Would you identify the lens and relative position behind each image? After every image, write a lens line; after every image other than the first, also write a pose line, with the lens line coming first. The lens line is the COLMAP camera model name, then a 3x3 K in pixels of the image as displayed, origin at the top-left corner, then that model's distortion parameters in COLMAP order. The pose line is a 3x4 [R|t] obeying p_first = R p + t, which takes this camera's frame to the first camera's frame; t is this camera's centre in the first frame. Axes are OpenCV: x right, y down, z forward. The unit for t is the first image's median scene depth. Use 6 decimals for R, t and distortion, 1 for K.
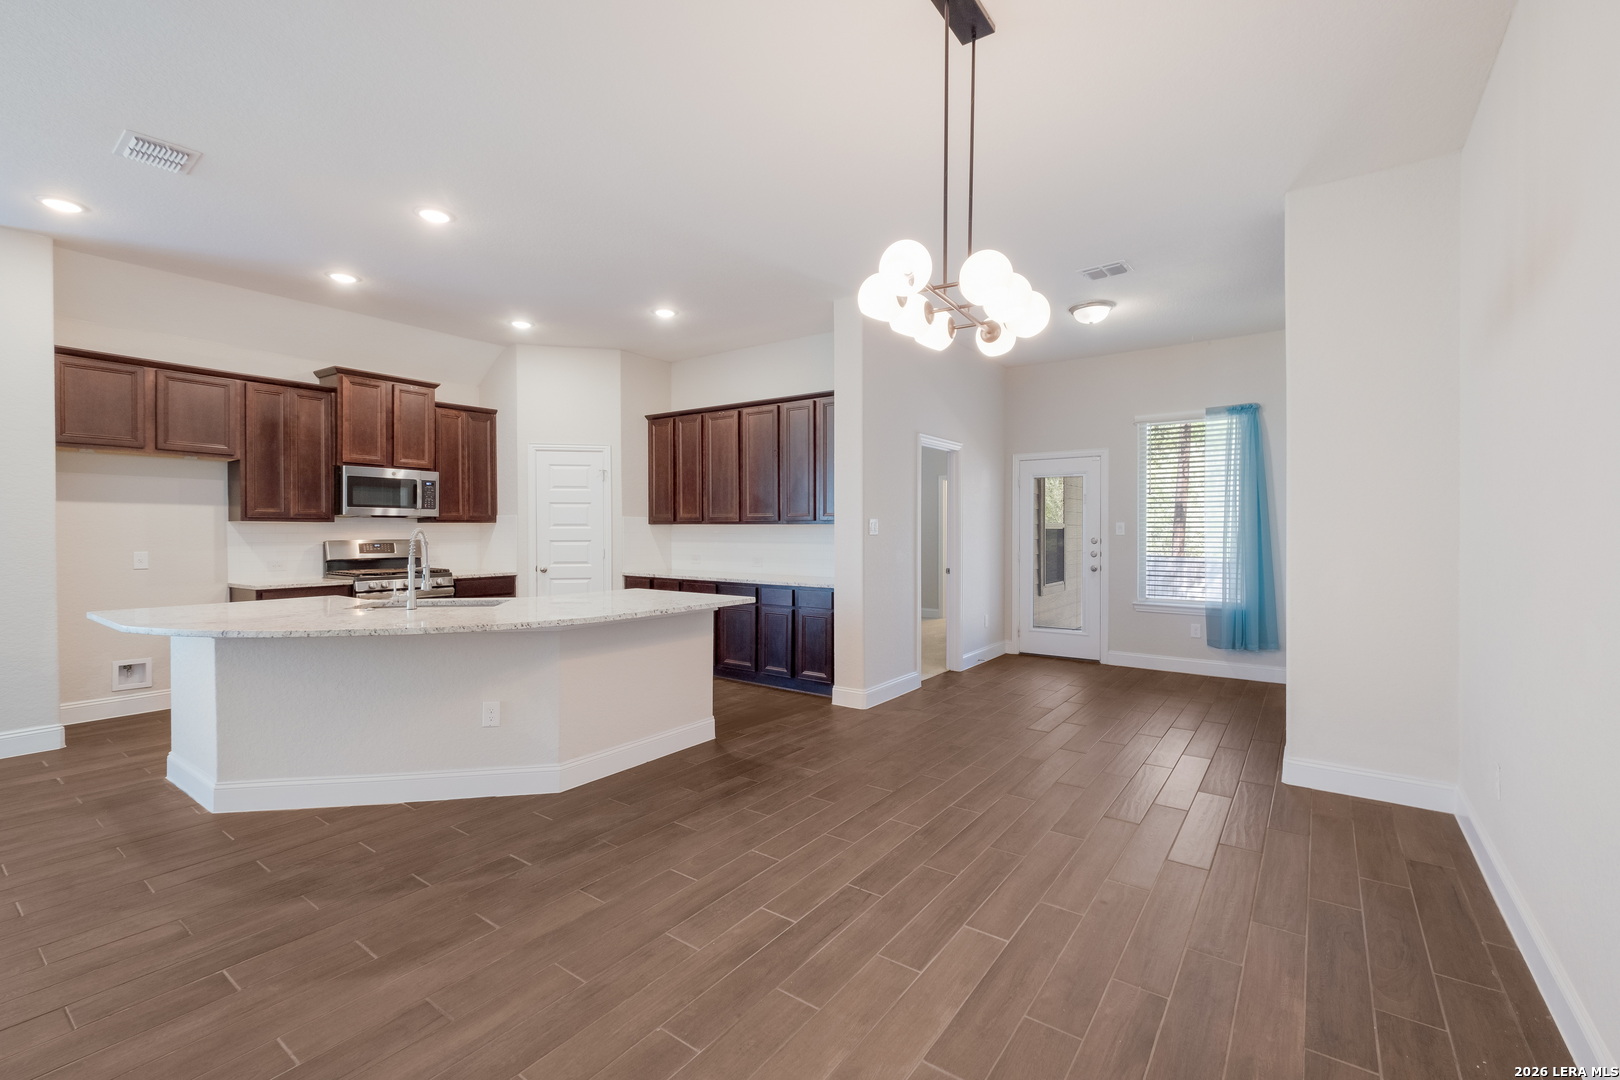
lens RADIAL K [[694.8, 0, 811.5], [0, 694.8, 538.8], [0, 0, 1]] dist [0.007172, -0.004636]
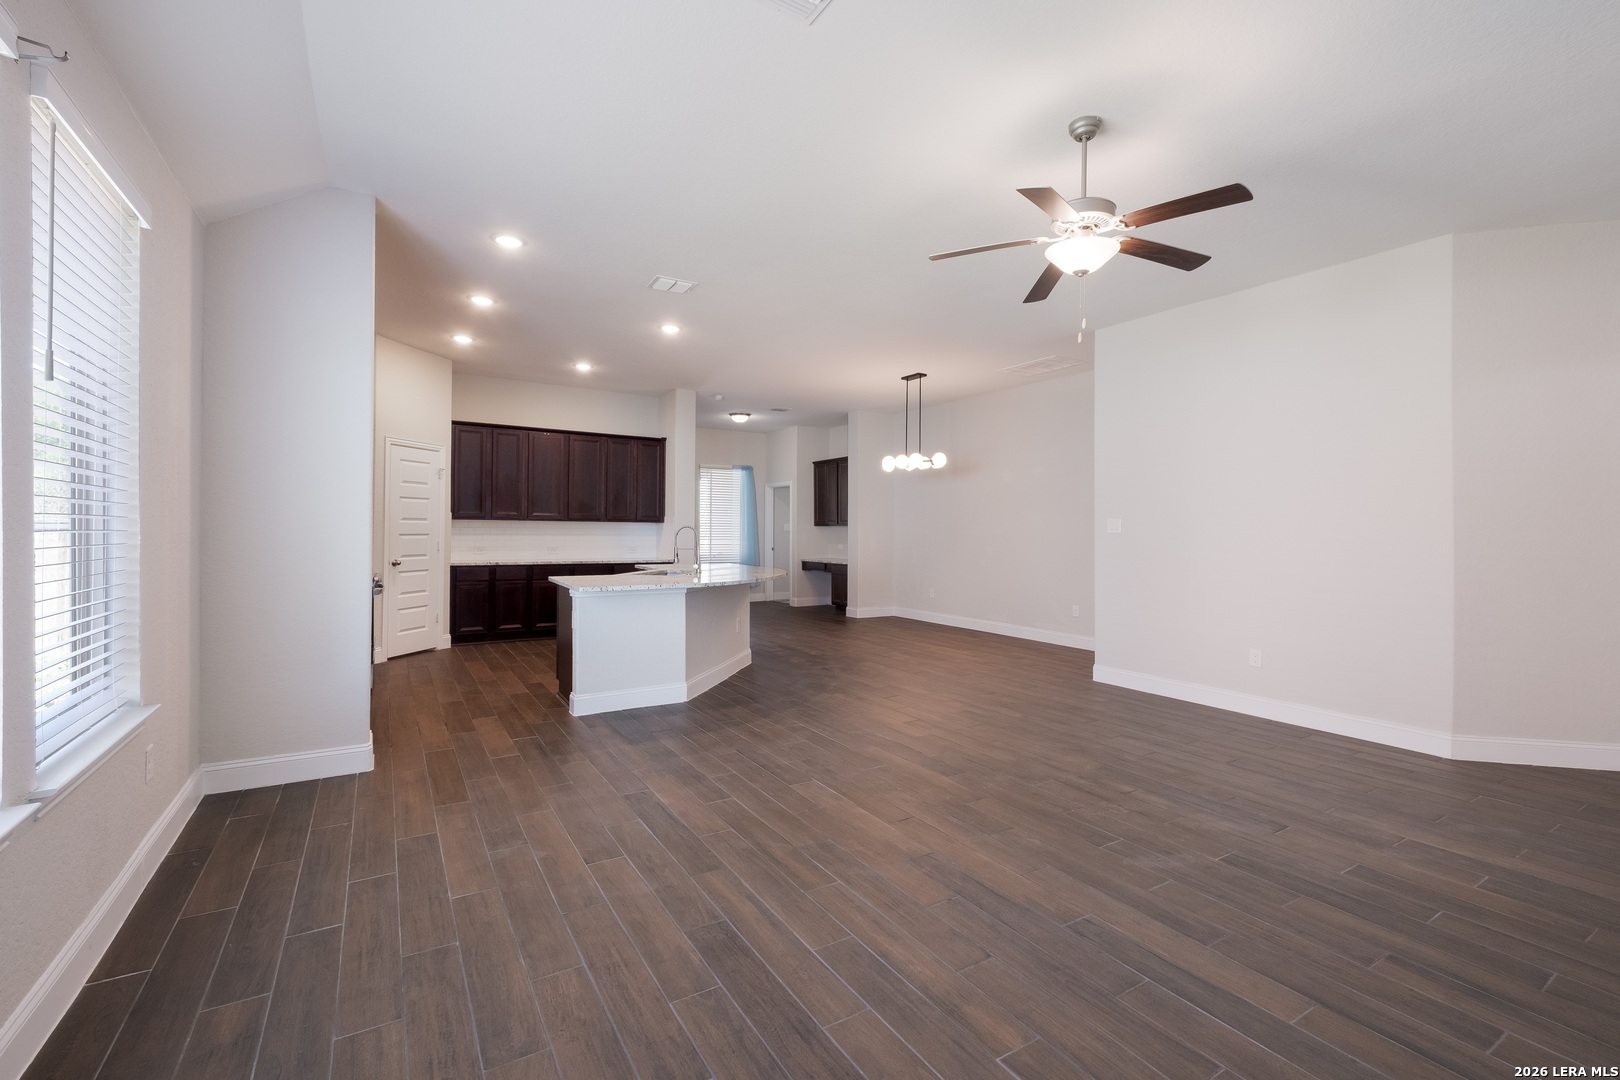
lens RADIAL K [[694.8, 0, 810.2], [0, 694.8, 524.4], [0, 0, 1]] dist [0.007172, -0.004636]
pose [[0.381745, 0.010125, 0.924212, -1.281599], [0.003155, 0.999920, -0.012258, 0.003107], [-0.924262, 0.007595, 0.381683, 0.067541]]
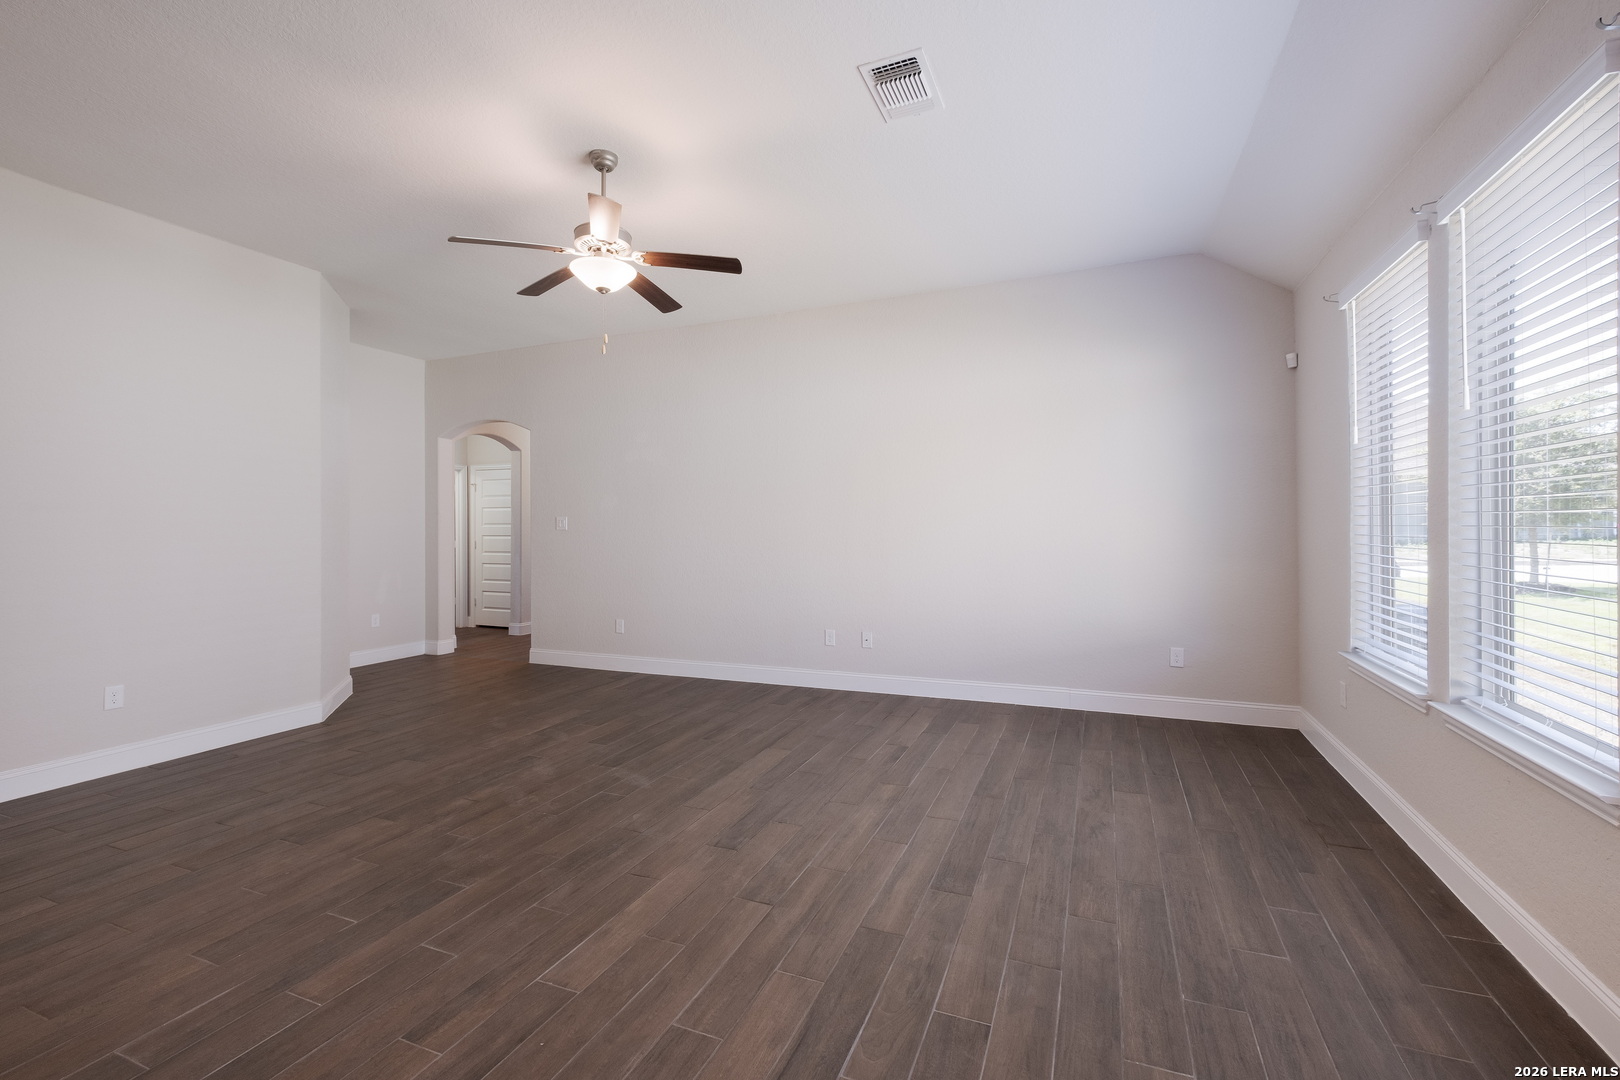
lens RADIAL K [[694.8, 0, 810.1], [0, 694.8, 526.9], [0, 0, 1]] dist [0.007172, -0.004636]
pose [[-0.973636, 0.008903, -0.227934, -0.746729], [0.006037, 0.999894, 0.013267, -0.004235], [0.228027, 0.011541, -0.973586, 0.681400]]
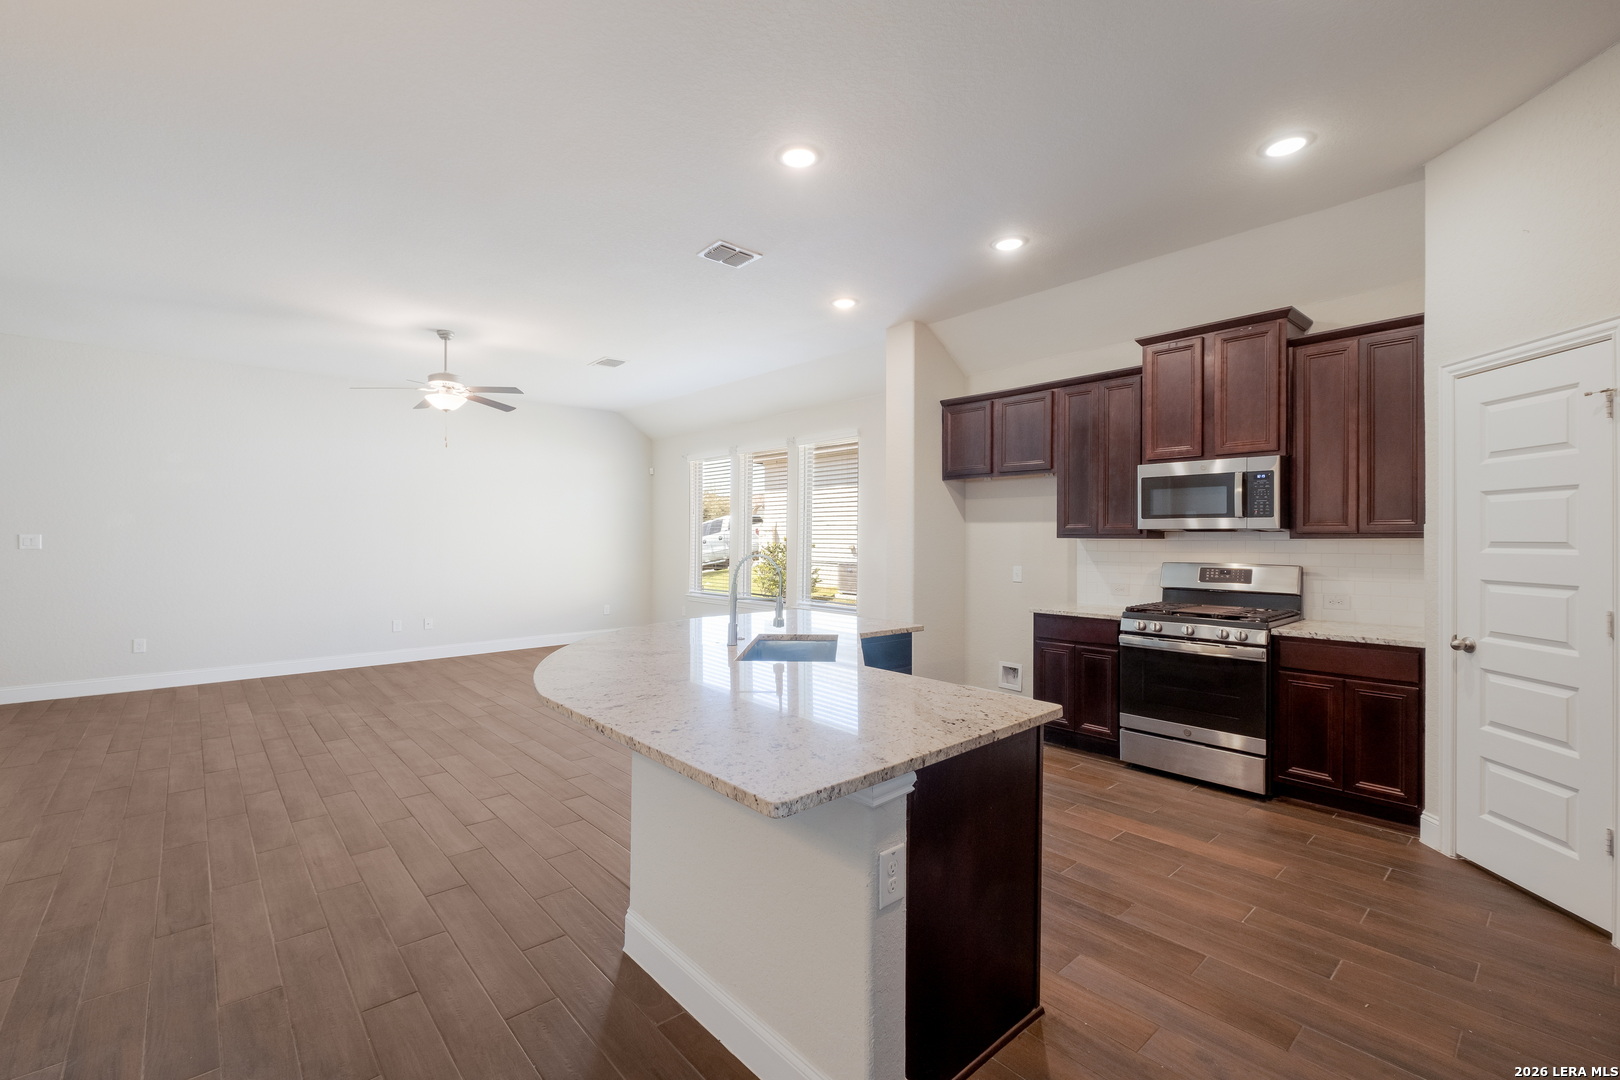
lens RADIAL K [[694.8, 0, 807.8], [0, 694.8, 539.0], [0, 0, 1]] dist [0.007172, -0.004636]
pose [[-0.219303, 0.004015, -0.975649, 0.157590], [-0.013458, 0.999884, 0.007140, -0.024395], [0.975564, 0.014696, -0.219223, 0.808949]]
